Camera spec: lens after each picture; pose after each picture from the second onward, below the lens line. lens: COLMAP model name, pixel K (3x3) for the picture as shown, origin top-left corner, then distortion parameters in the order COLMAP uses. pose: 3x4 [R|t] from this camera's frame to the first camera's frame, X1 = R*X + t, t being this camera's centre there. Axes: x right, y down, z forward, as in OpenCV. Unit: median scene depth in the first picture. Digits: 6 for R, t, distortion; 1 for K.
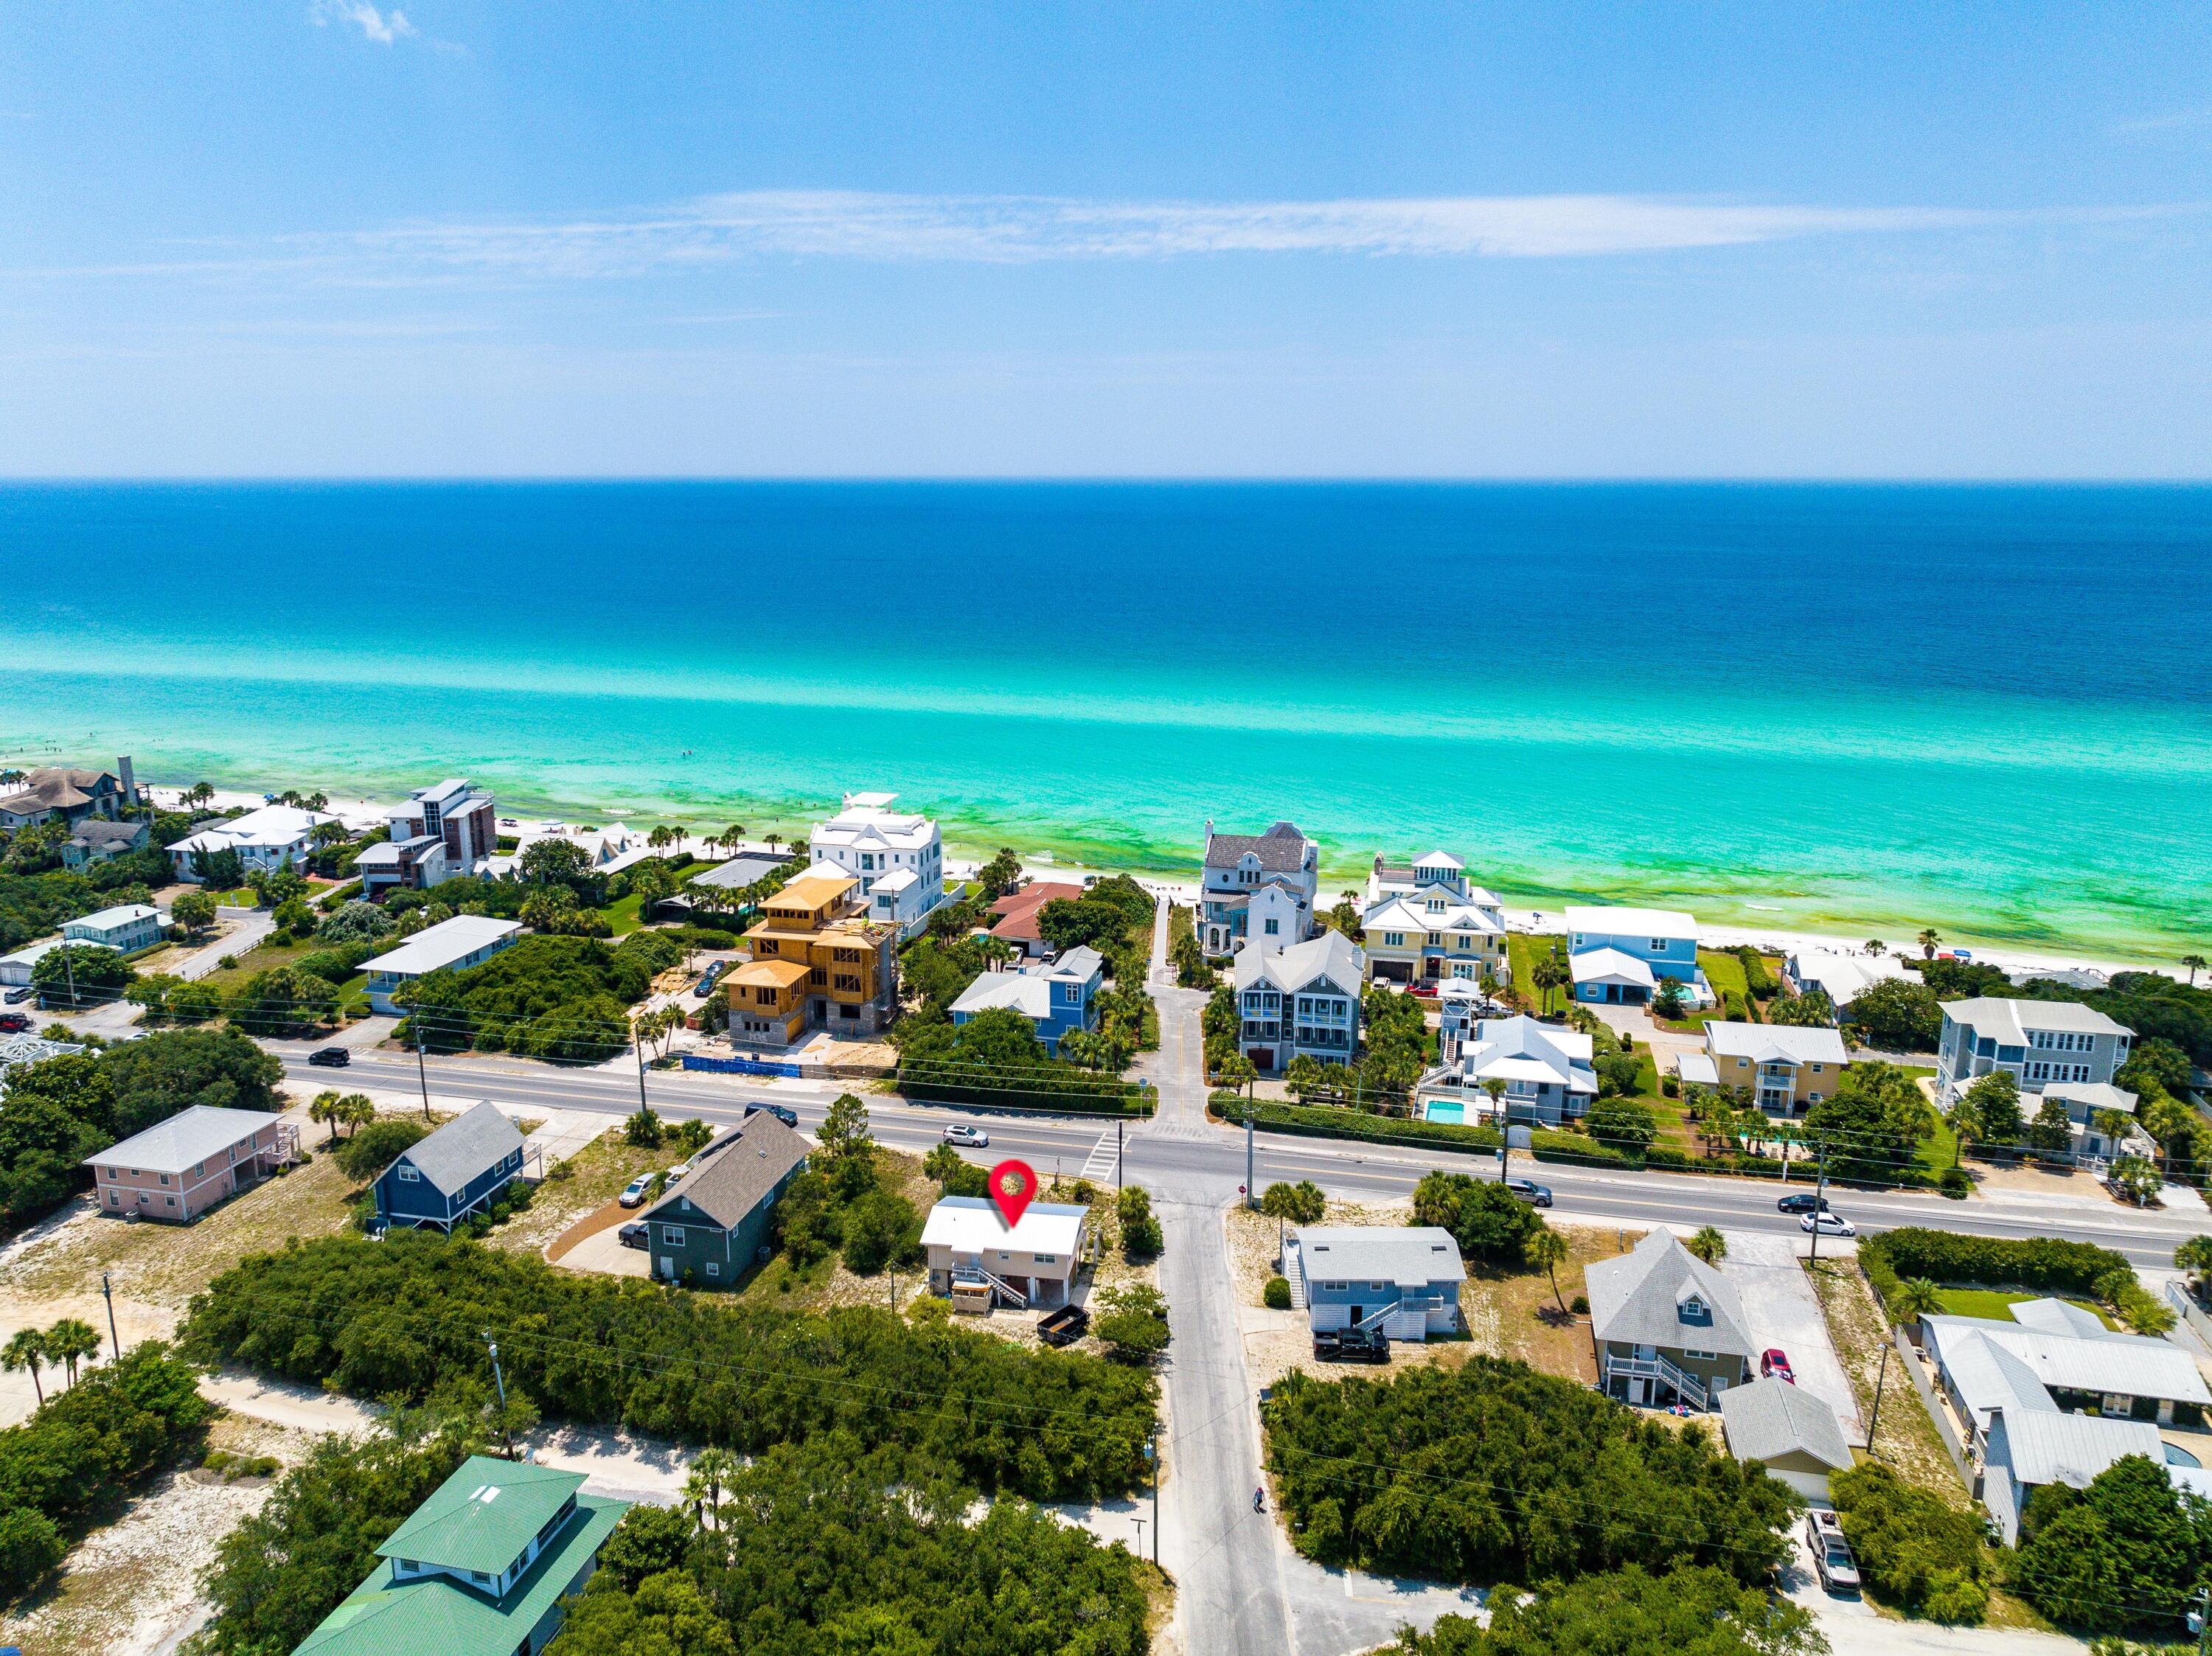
lens RADIAL K [[1576.7, 0, 1111.9], [0, 1576.7, 827.6], [0, 0, 1]] dist [0.002157, -0.004471]
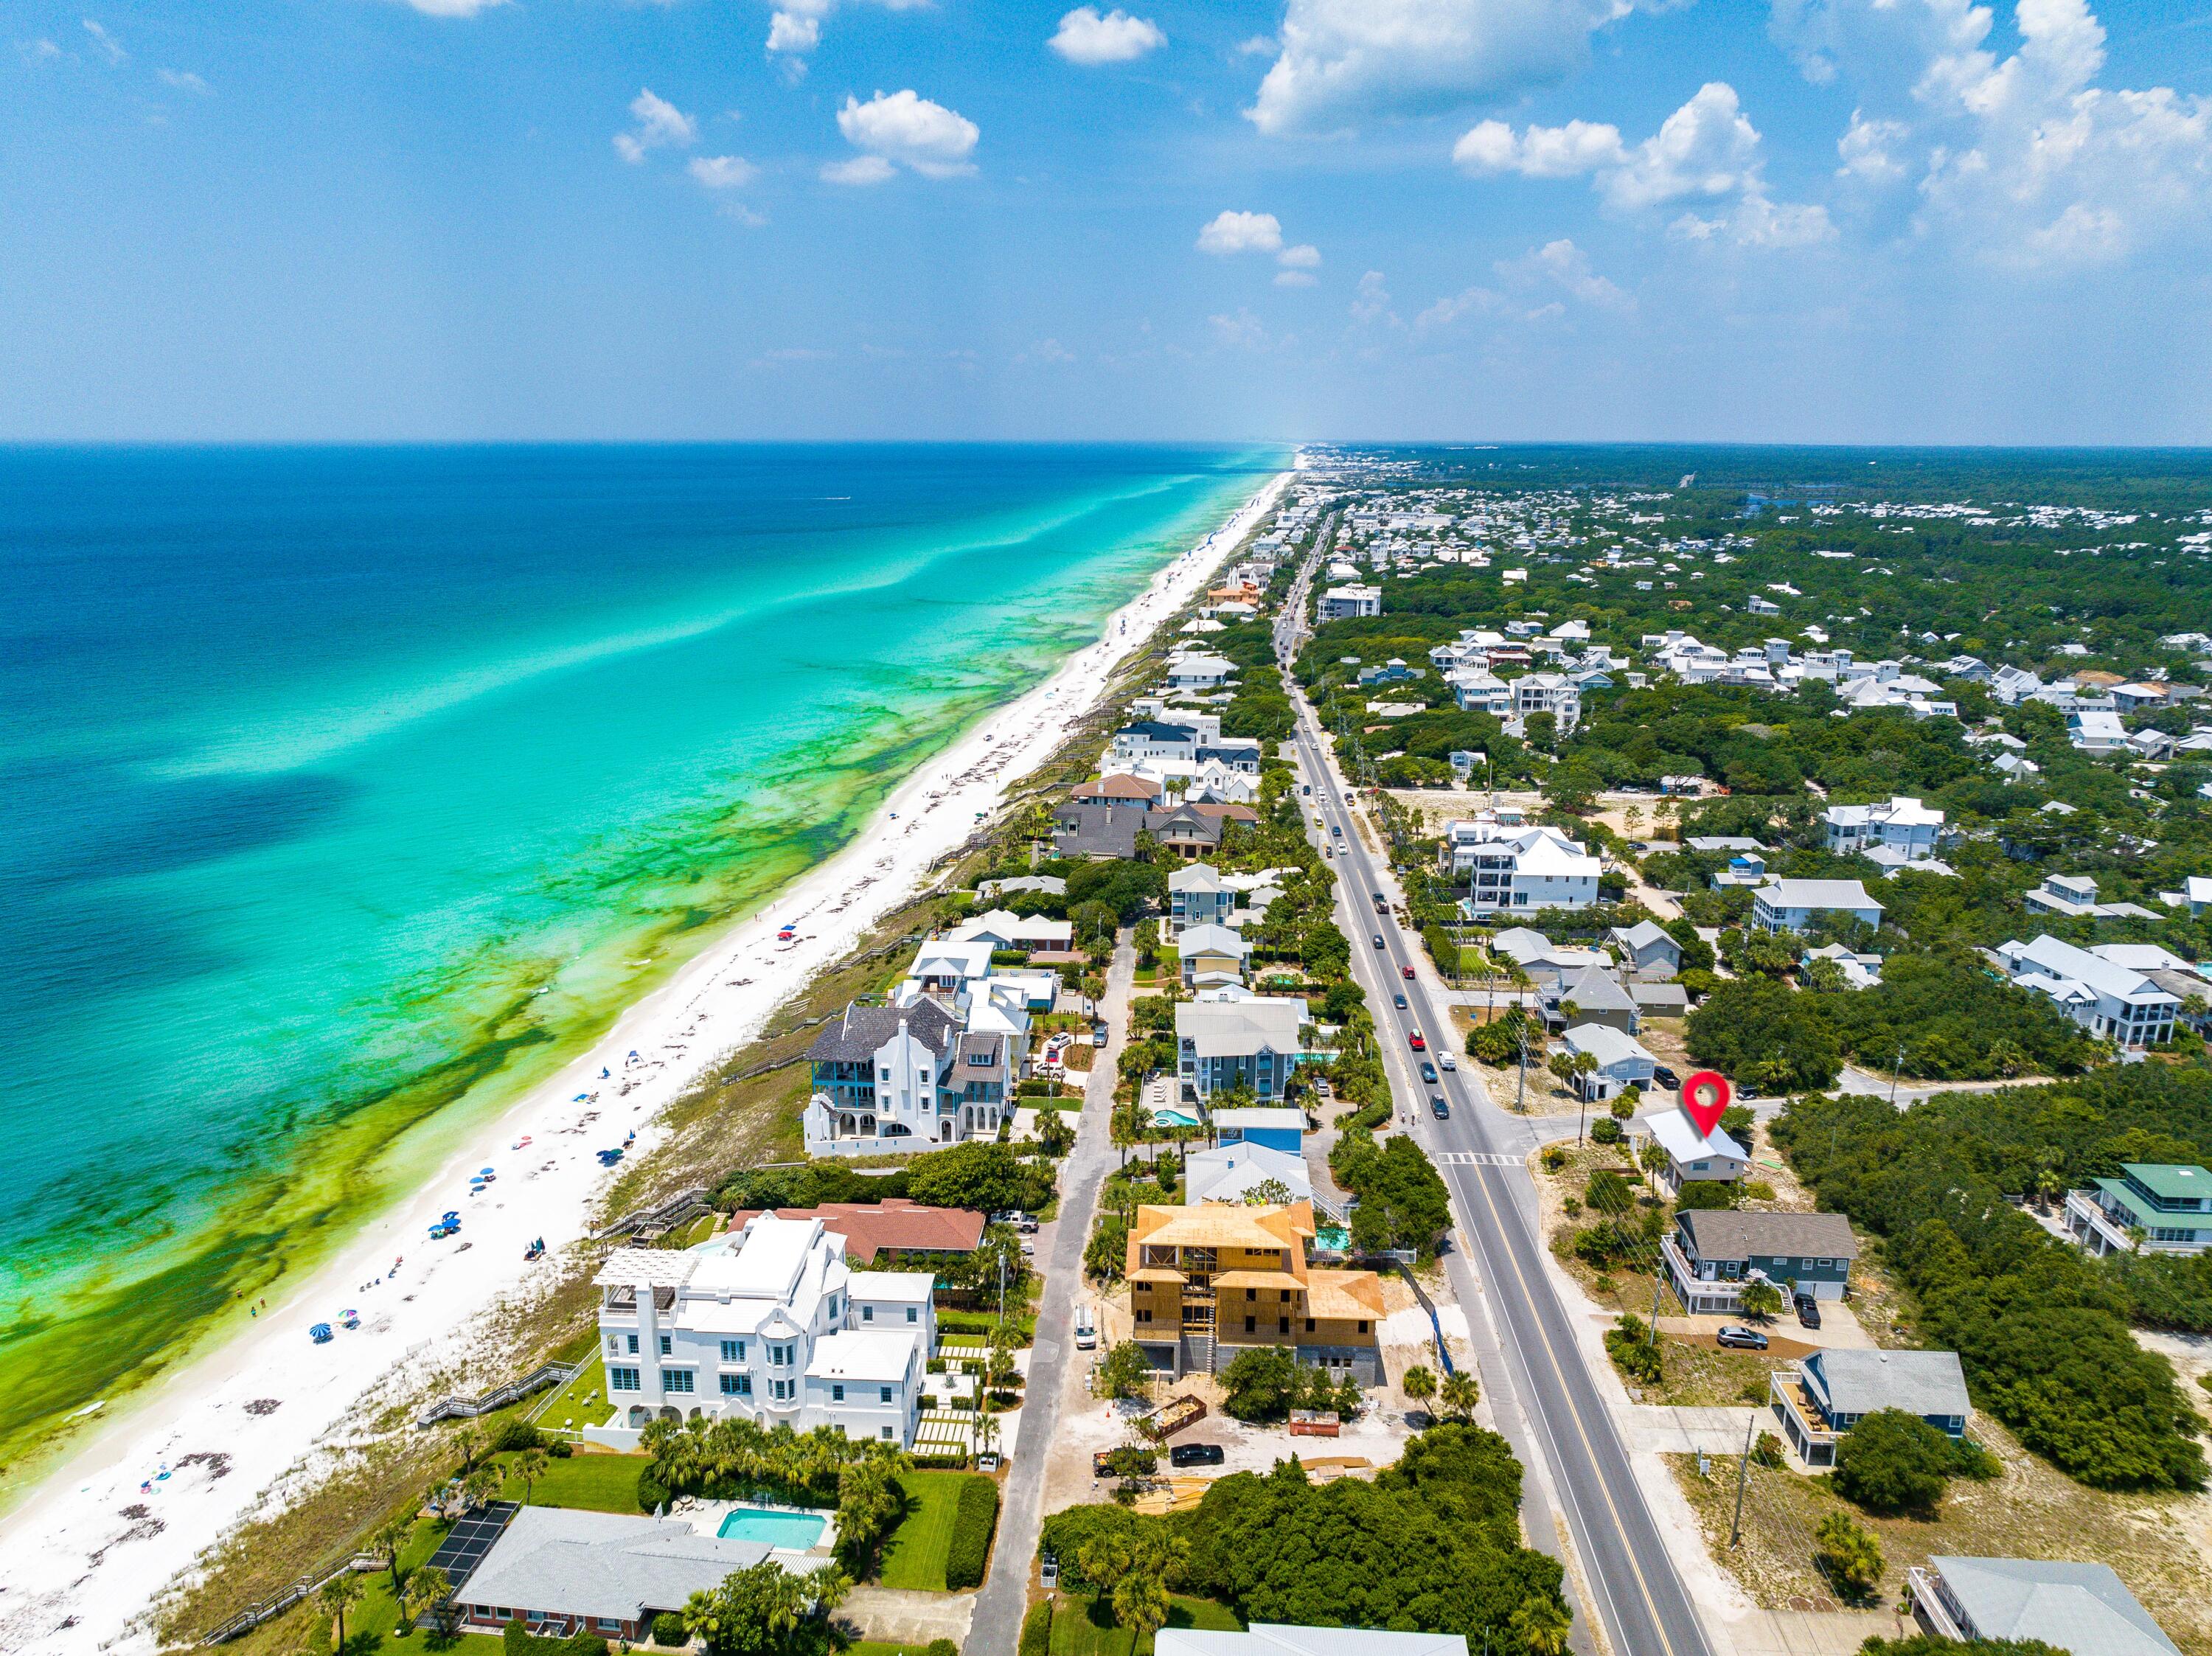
lens RADIAL K [[1534.8, 0, 1106.0], [0, 1534.8, 828.0], [0, 0, 1]] dist [0.006432, -0.008882]
pose [[-0.167230, -0.248112, 0.954188, -0.969891], [0.216283, 0.935010, 0.281031, -0.416407], [-0.961902, 0.253372, -0.102699, 1.213812]]
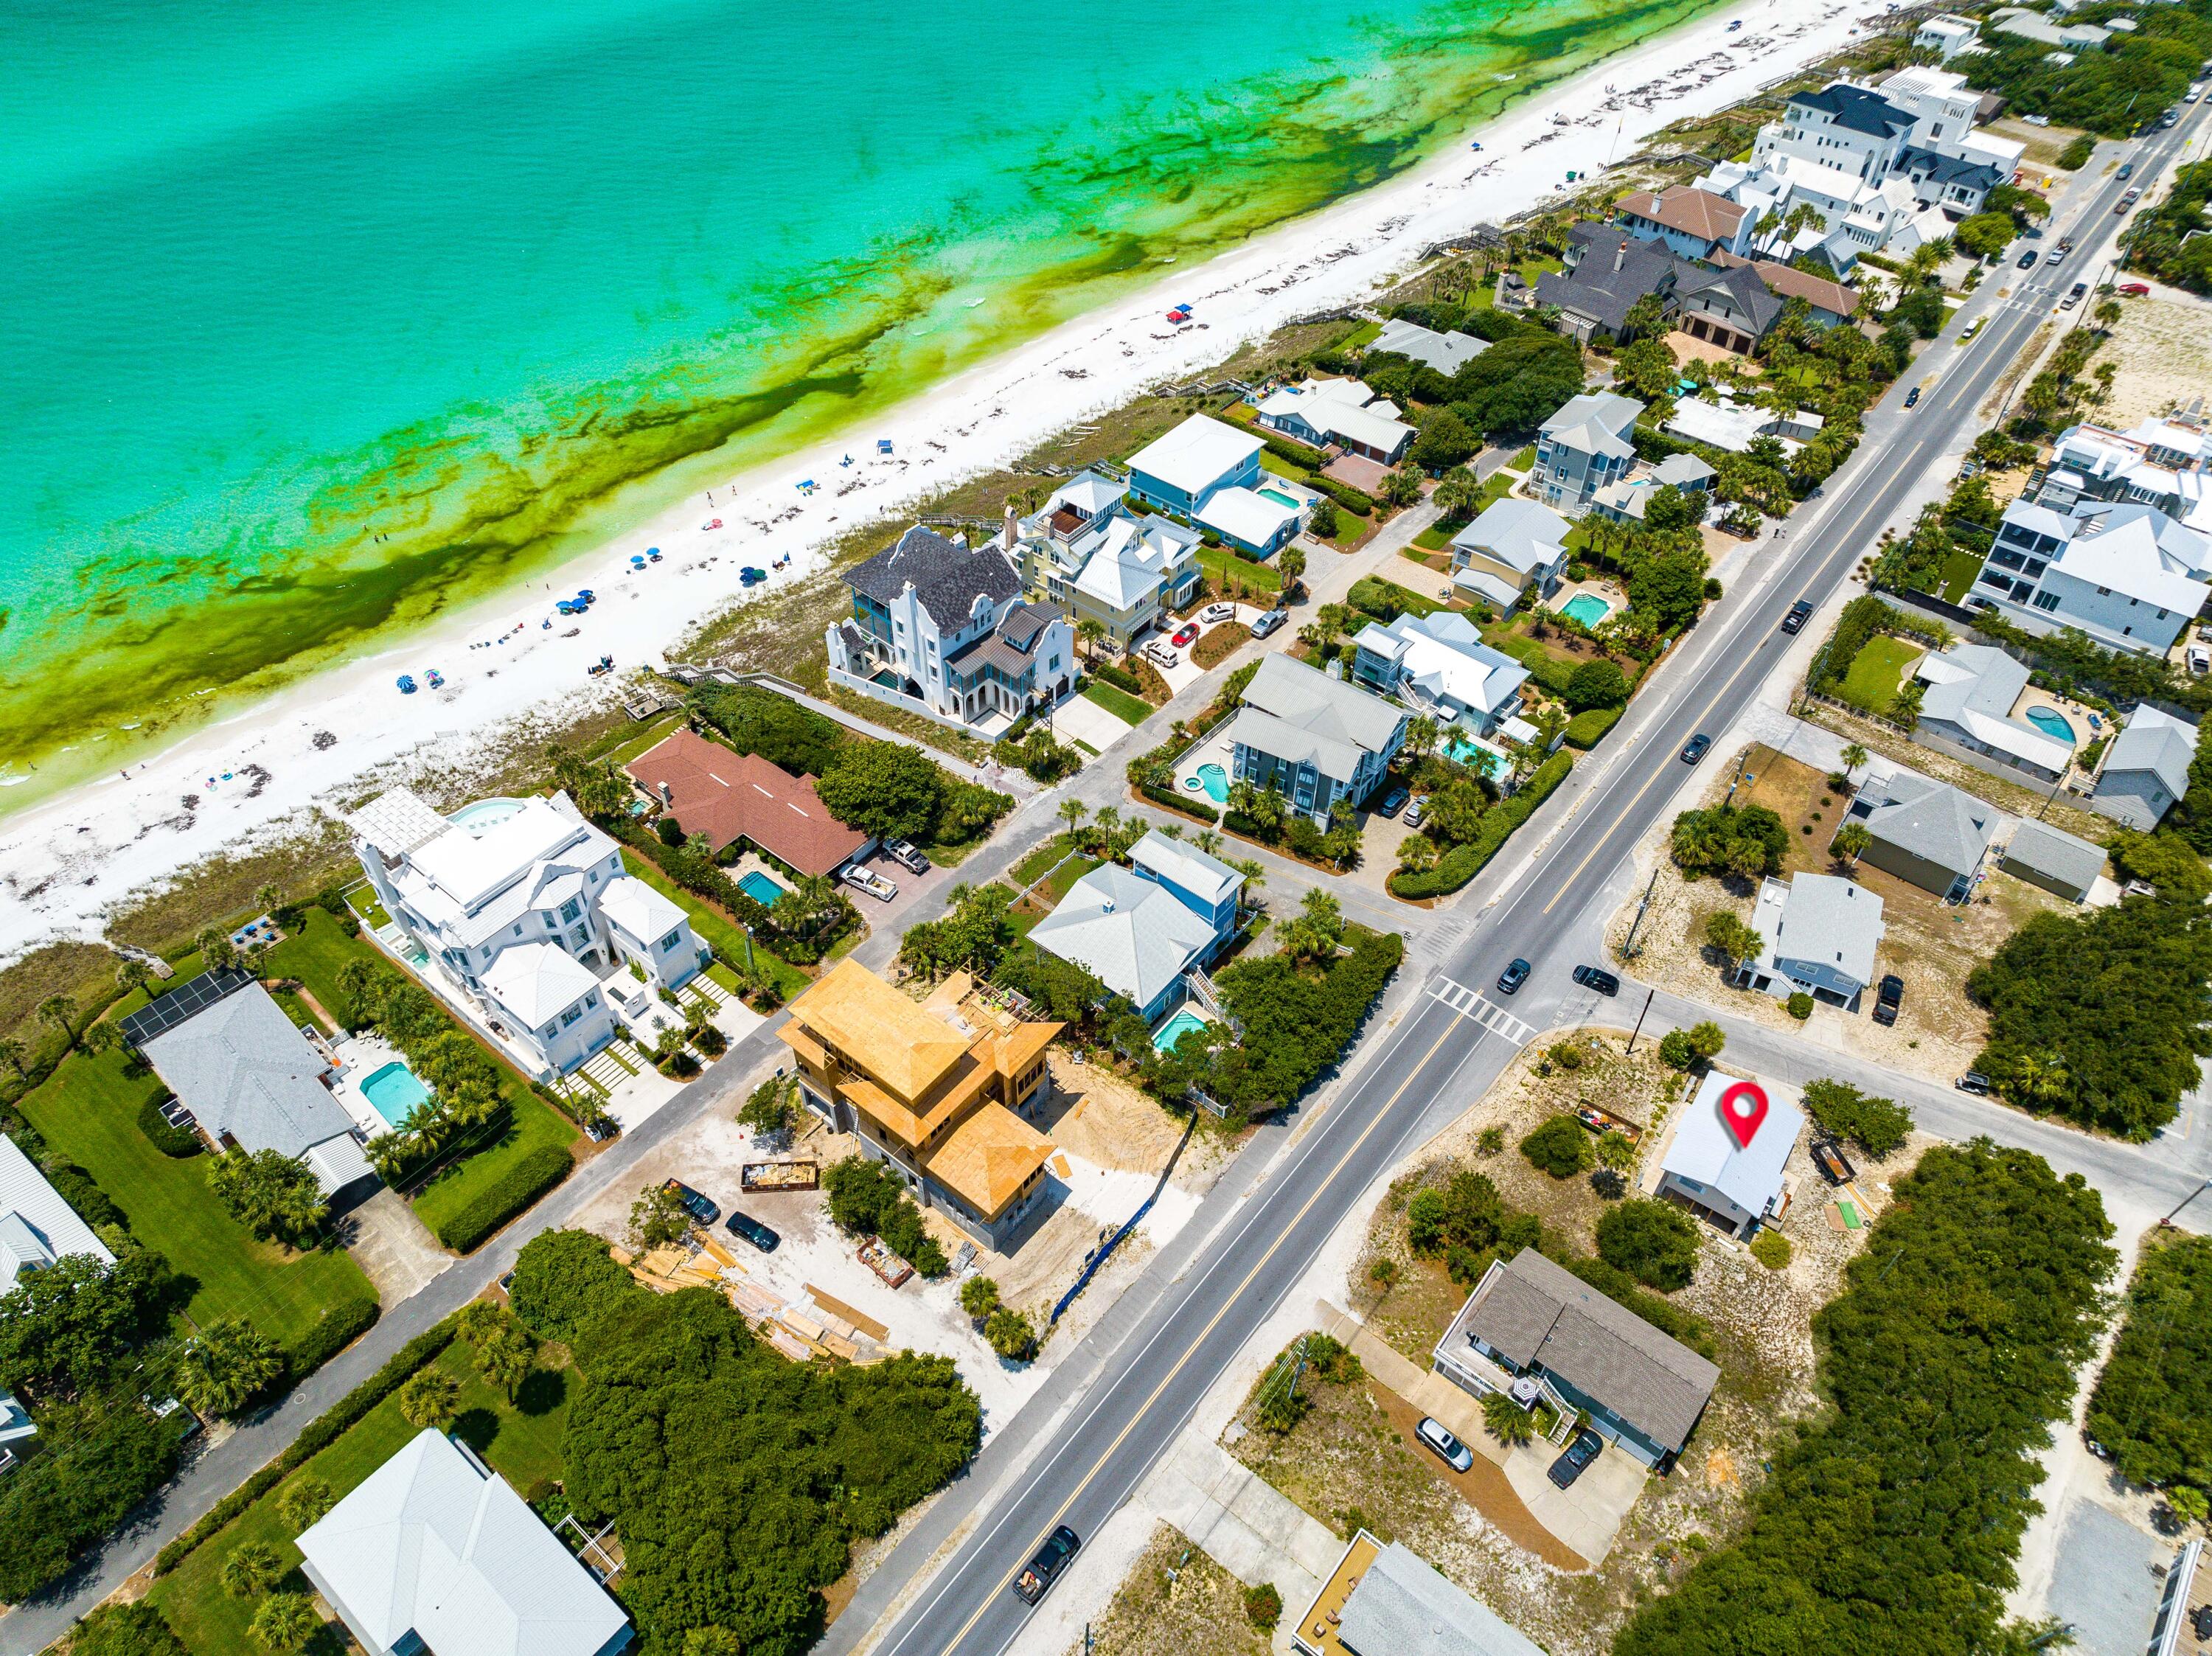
lens RADIAL K [[1545.3, 0, 1105.9], [0, 1545.3, 819.1], [0, 0, 1]] dist [0.001462, -0.008652]
pose [[0.441194, -0.632146, 0.636977, -0.580574], [0.190587, 0.759603, 0.621835, -0.475258], [-0.876940, -0.152951, 0.455611, 0.700752]]
